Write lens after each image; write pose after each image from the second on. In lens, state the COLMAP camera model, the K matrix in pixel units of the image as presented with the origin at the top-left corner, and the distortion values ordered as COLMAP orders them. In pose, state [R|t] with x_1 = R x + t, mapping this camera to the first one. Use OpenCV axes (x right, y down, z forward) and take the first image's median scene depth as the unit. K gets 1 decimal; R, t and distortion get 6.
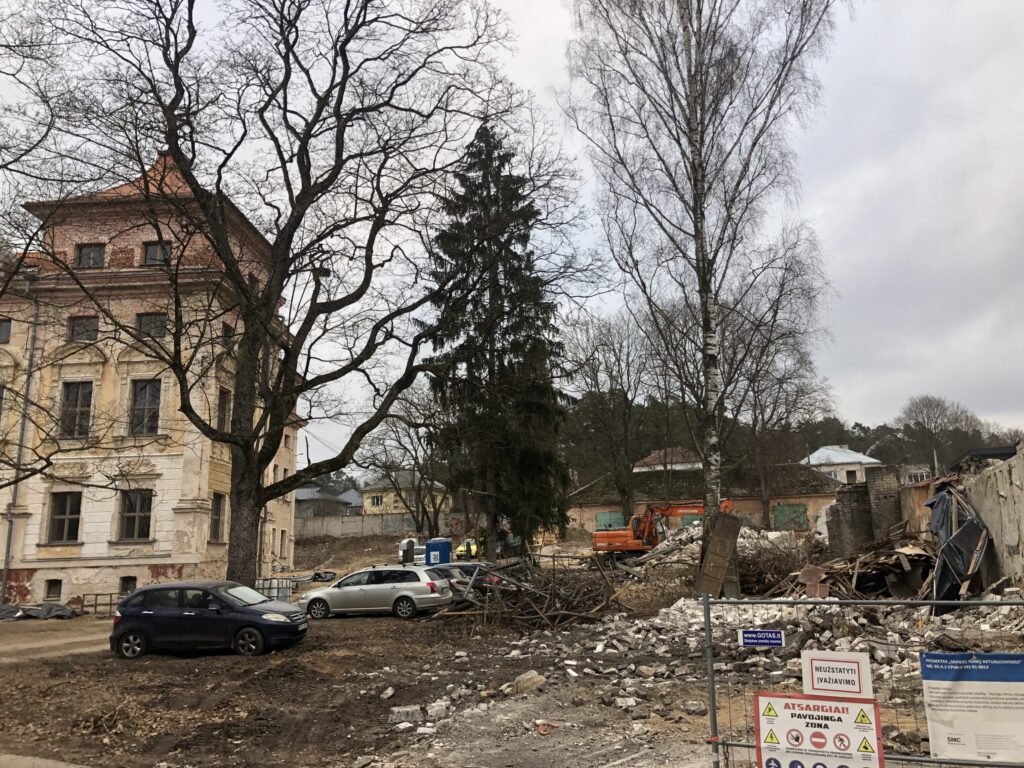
lens RADIAL K [[764.8, 0, 512.3], [0, 764.8, 388.2], [0, 0, 1]] dist [0.029978, -0.005650]
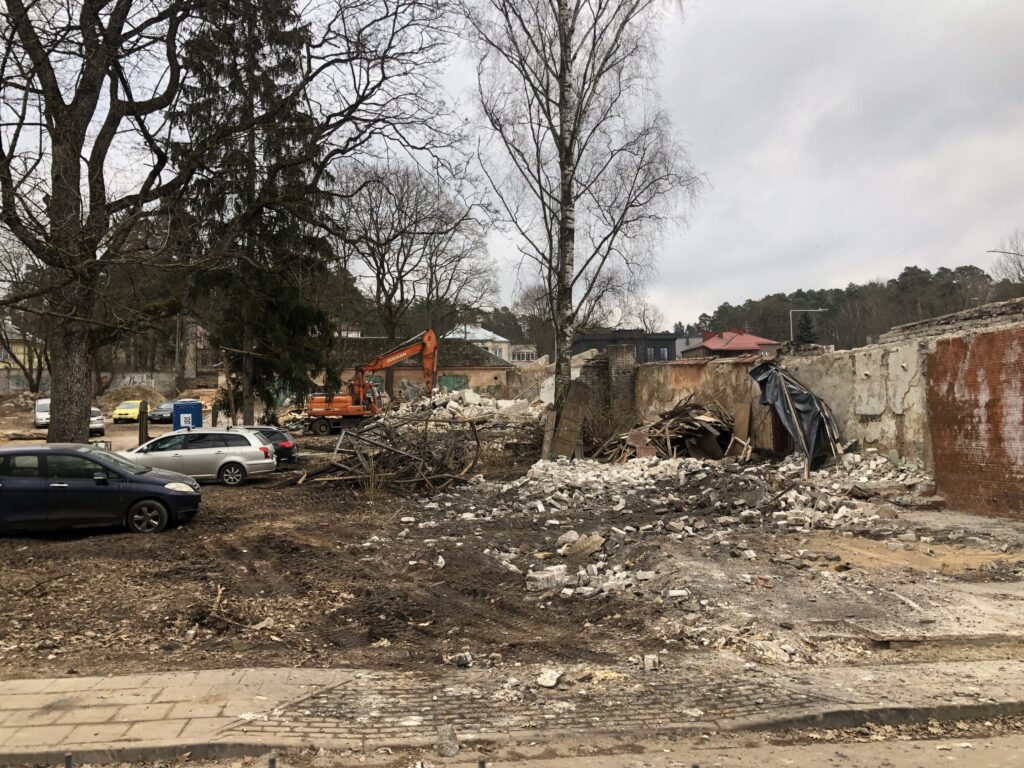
lens RADIAL K [[764.8, 0, 512.1], [0, 764.8, 377.0], [0, 0, 1]] dist [0.029978, -0.005650]
pose [[0.906486, 0.035915, 0.420705, -0.225416], [-0.101331, 0.985762, 0.134185, 0.021540], [-0.409896, -0.164268, 0.897219, 0.083624]]
